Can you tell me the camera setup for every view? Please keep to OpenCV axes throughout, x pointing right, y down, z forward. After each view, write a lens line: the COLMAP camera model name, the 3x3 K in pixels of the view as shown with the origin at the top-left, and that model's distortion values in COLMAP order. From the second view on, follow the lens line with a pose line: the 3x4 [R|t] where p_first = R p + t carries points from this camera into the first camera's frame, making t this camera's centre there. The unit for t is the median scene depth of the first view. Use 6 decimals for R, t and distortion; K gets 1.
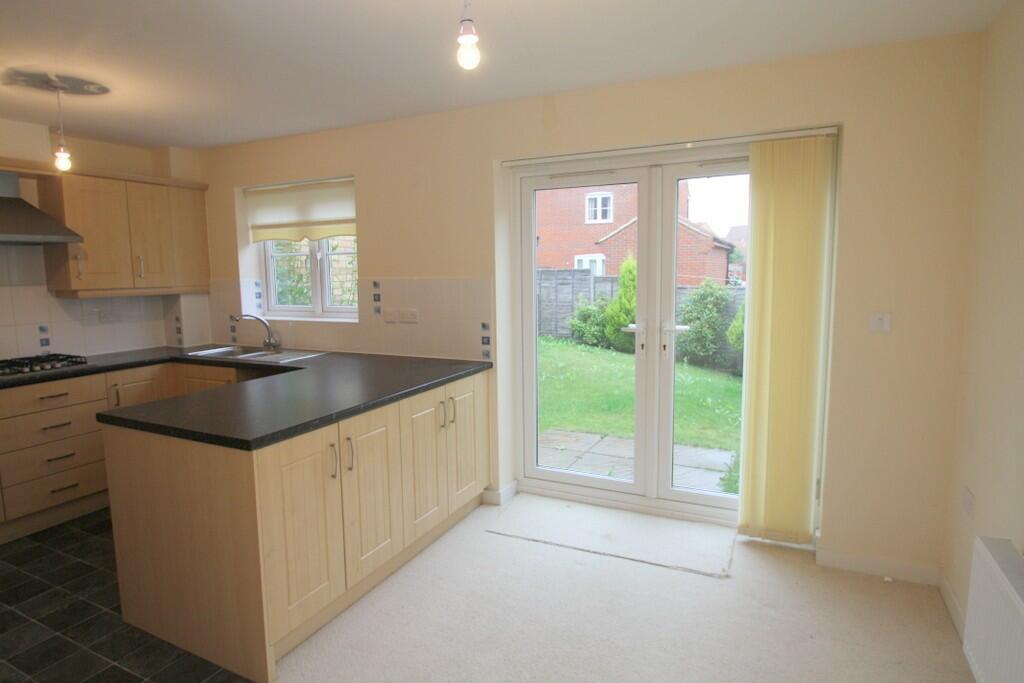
lens RADIAL K [[580.5, 0, 504.9], [0, 580.5, 341.0], [0, 0, 1]] dist [-0.014440, -0.010045]
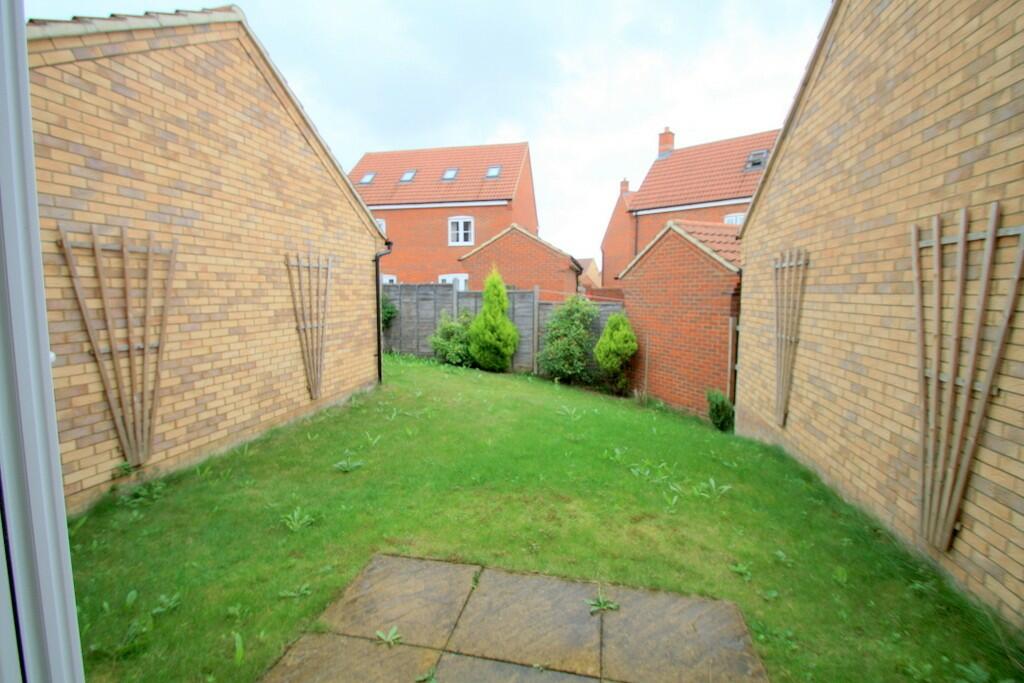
lens RADIAL K [[479.6, 0, 512.0], [0, 479.6, 341.5], [0, 0, 1]] dist [0.000400, 0.000042]
pose [[0.965277, -0.012479, 0.260931, 0.109289], [0.018042, 0.999658, -0.018937, -0.041794], [-0.260606, 0.022987, 0.965172, 0.697749]]
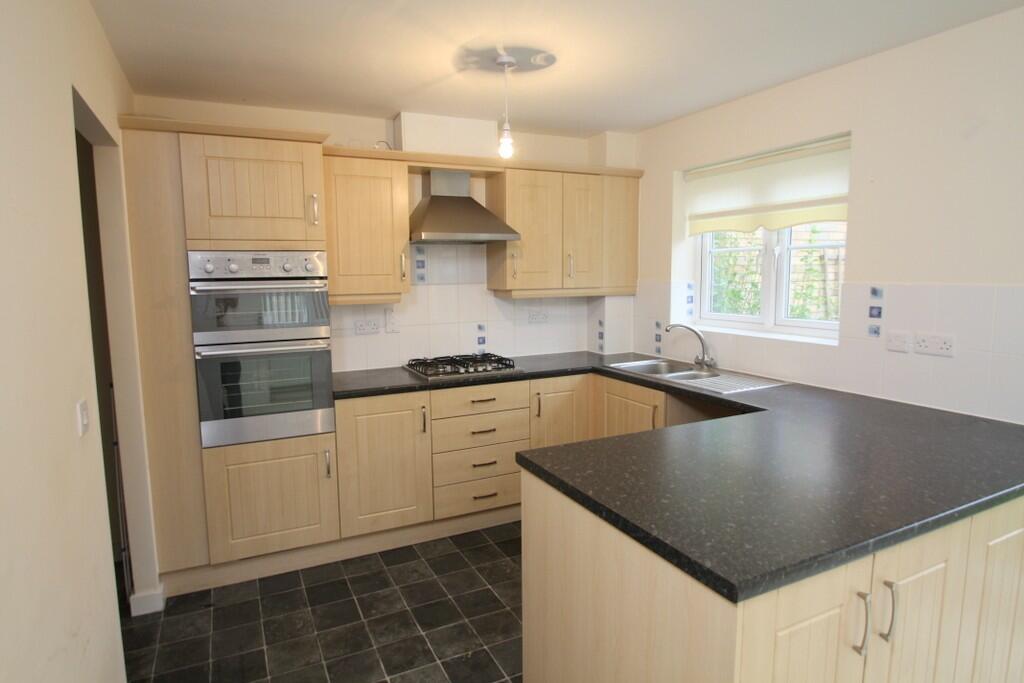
lens RADIAL K [[580.5, 0, 504.9], [0, 580.5, 341.0], [0, 0, 1]] dist [-0.014440, -0.010045]
pose [[0.791427, 0.075836, -0.606541, -0.131638], [-0.071582, 0.996945, 0.031247, -0.027478], [0.607058, 0.018687, 0.794438, 0.185749]]
